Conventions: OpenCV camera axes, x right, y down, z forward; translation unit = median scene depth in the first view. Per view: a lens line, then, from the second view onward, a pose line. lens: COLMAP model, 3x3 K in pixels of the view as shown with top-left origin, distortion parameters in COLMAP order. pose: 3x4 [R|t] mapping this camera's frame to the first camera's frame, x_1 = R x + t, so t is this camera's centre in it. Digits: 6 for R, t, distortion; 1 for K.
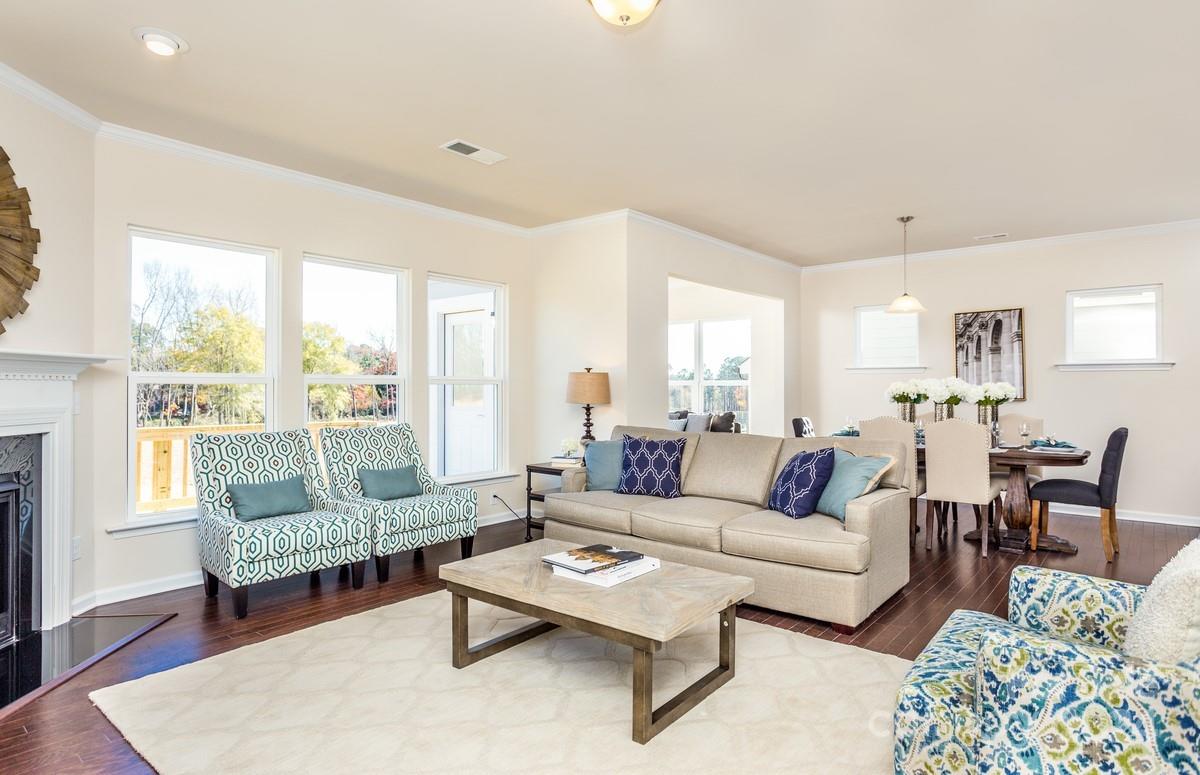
lens RADIAL K [[649.8, 0, 611.7], [0, 649.8, 384.1], [0, 0, 1]] dist [-0.000792, -0.000270]
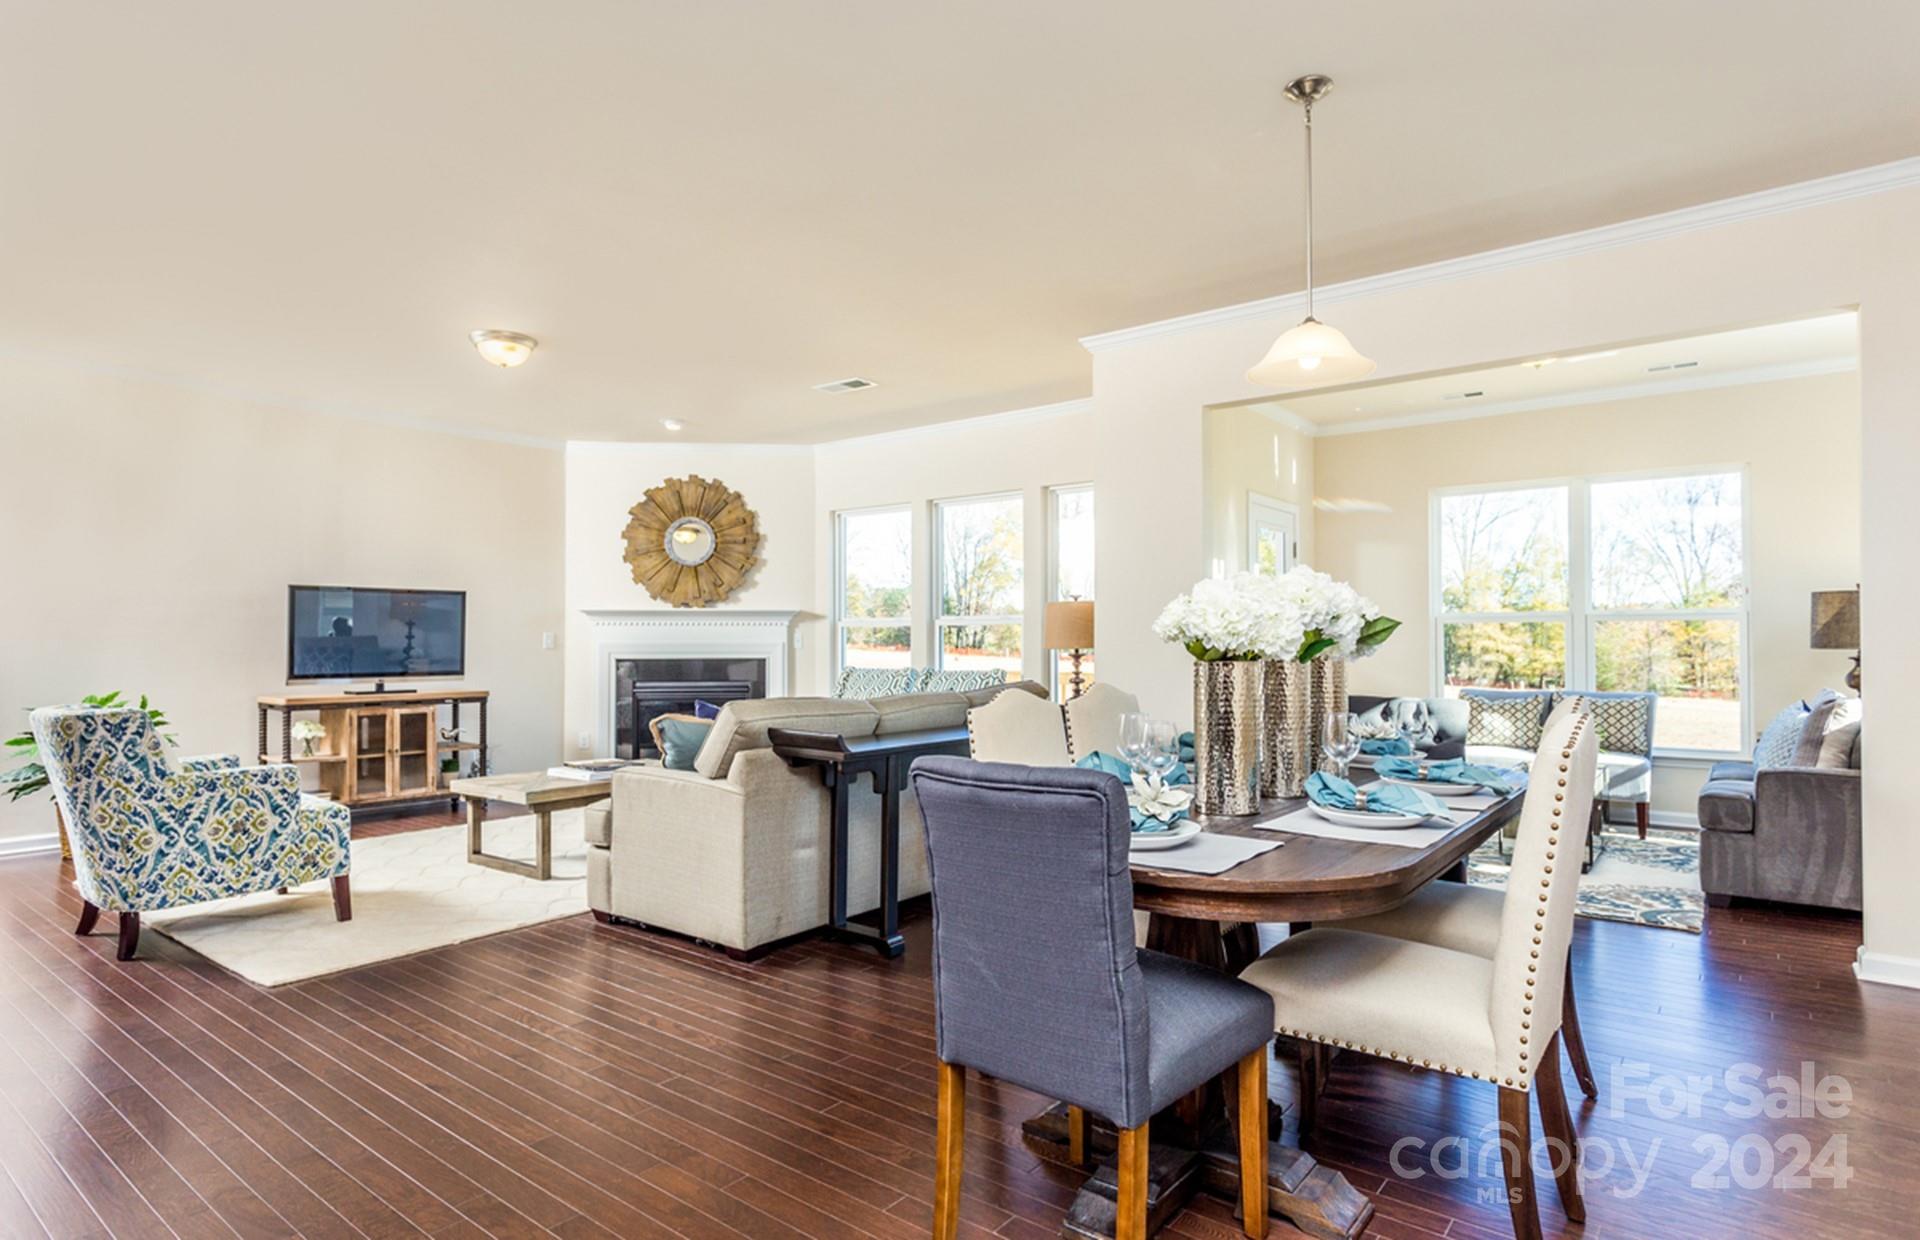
lens RADIAL K [[1039.6, 0, 978.7], [0, 1039.6, 614.6], [0, 0, 1]] dist [-0.000792, -0.000270]
pose [[0.020702, -0.022244, -0.999538, 1.018109], [0.010367, 0.999703, -0.022033, 0.017508], [0.999732, -0.009907, 0.020926, 0.878766]]
